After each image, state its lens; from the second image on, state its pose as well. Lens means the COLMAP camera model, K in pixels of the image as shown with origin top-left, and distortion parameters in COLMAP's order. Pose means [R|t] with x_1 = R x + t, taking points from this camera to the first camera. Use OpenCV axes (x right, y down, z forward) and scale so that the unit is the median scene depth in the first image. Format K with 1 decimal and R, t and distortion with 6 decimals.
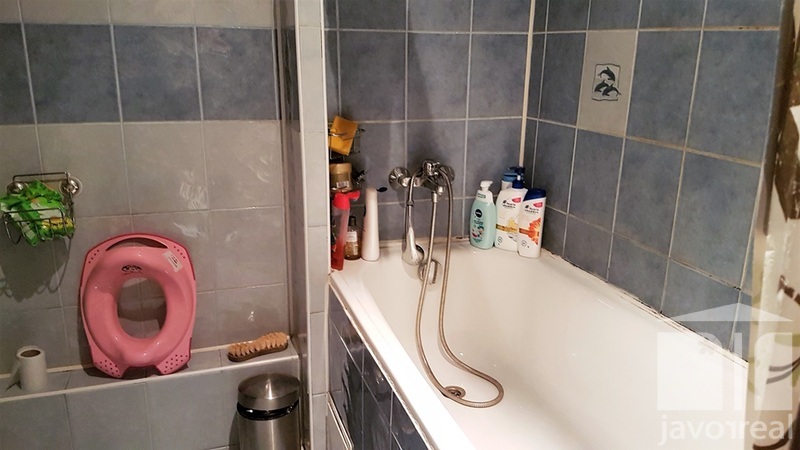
lens RADIAL K [[614.3, 0, 400.0], [0, 614.3, 225.0], [0, 0, 1]] dist [-0.003684, -0.086889]
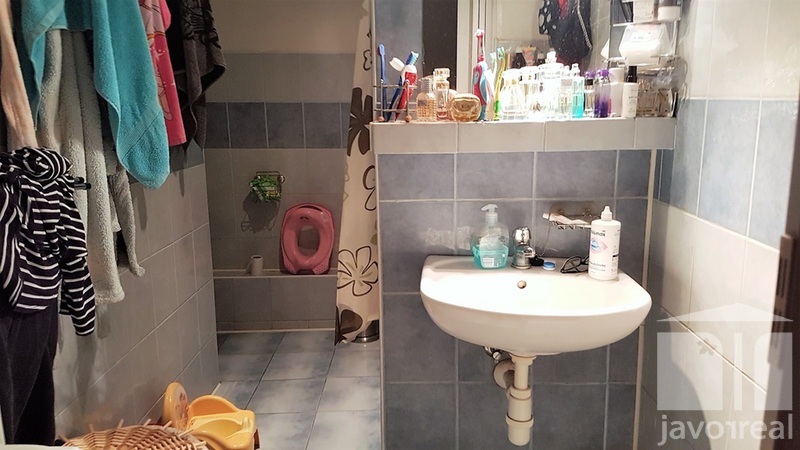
lens RADIAL K [[614.3, 0, 400.0], [0, 614.3, 225.0], [0, 0, 1]] dist [-0.003684, -0.086889]
pose [[0.938144, 0.048597, -0.342819, 0.570105], [-0.070803, 0.996105, -0.052551, 0.175731], [0.338930, 0.073573, 0.937931, -0.824984]]
